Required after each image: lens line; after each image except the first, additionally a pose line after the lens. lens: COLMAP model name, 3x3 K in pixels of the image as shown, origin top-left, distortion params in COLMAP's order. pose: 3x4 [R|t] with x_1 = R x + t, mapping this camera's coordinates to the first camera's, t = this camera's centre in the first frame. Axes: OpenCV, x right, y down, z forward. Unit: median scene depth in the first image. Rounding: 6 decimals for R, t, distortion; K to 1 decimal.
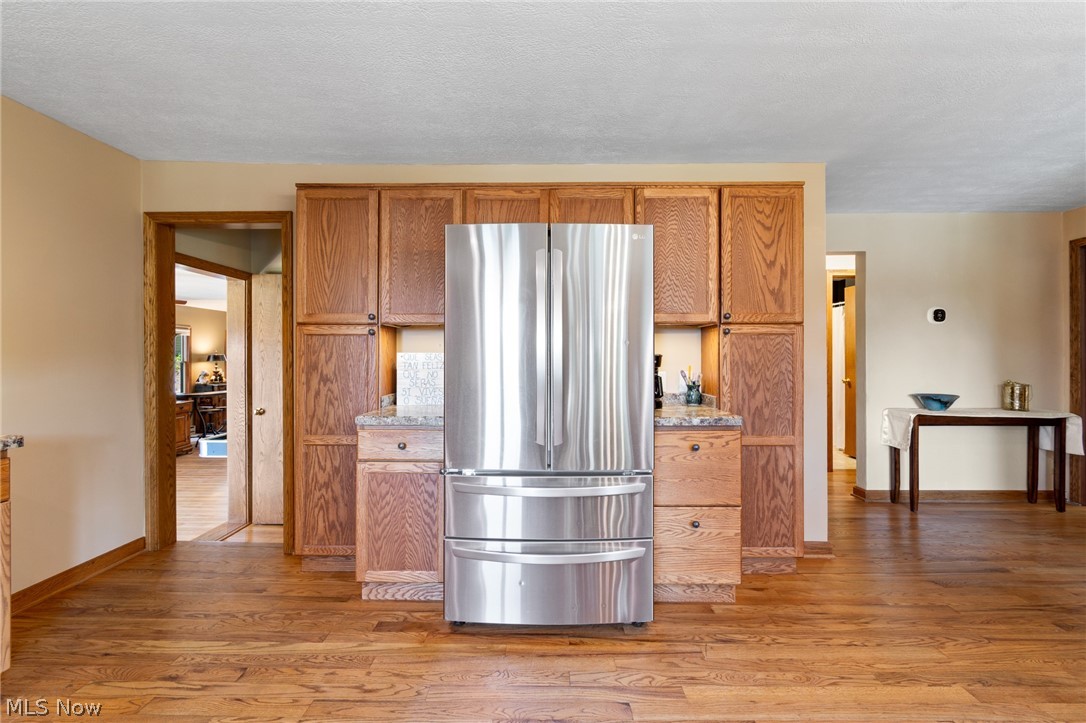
lens RADIAL K [[480.9, 0, 543.0], [0, 480.9, 361.5], [0, 0, 1]] dist [0.001033, 0.000231]
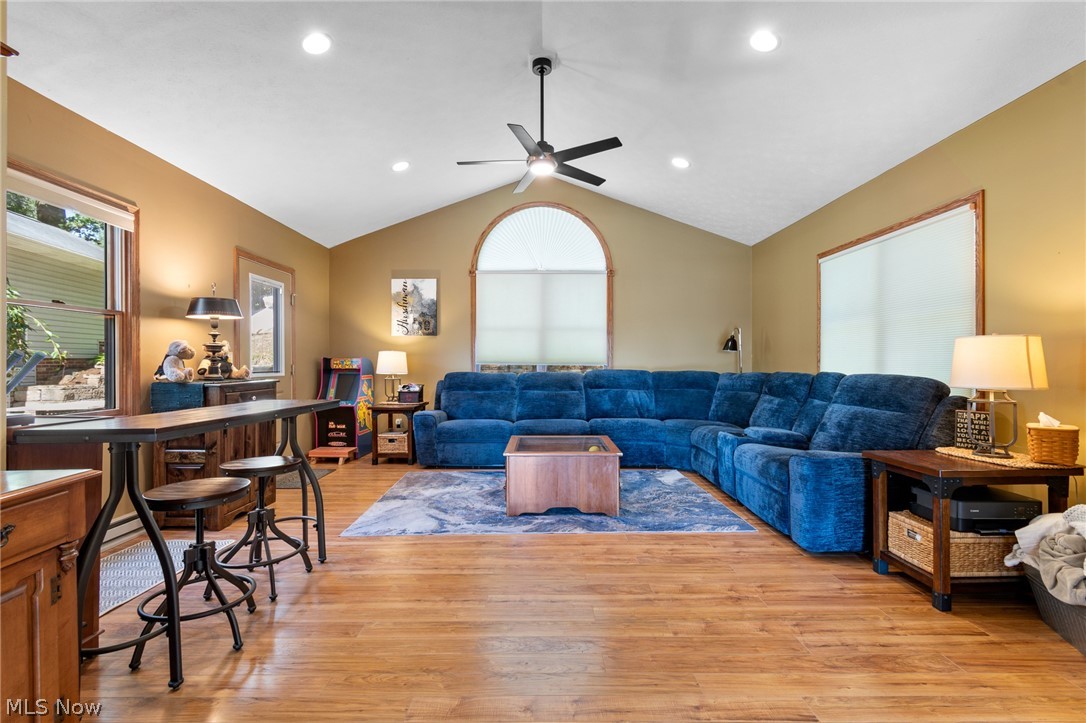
lens RADIAL K [[480.9, 0, 543.0], [0, 480.9, 361.5], [0, 0, 1]] dist [0.001033, 0.000231]
pose [[0.999731, -0.000220, 0.023180, -0.457189], [0.000302, 0.999994, -0.003534, 0.033672], [-0.023179, 0.003541, 0.999725, 0.657135]]
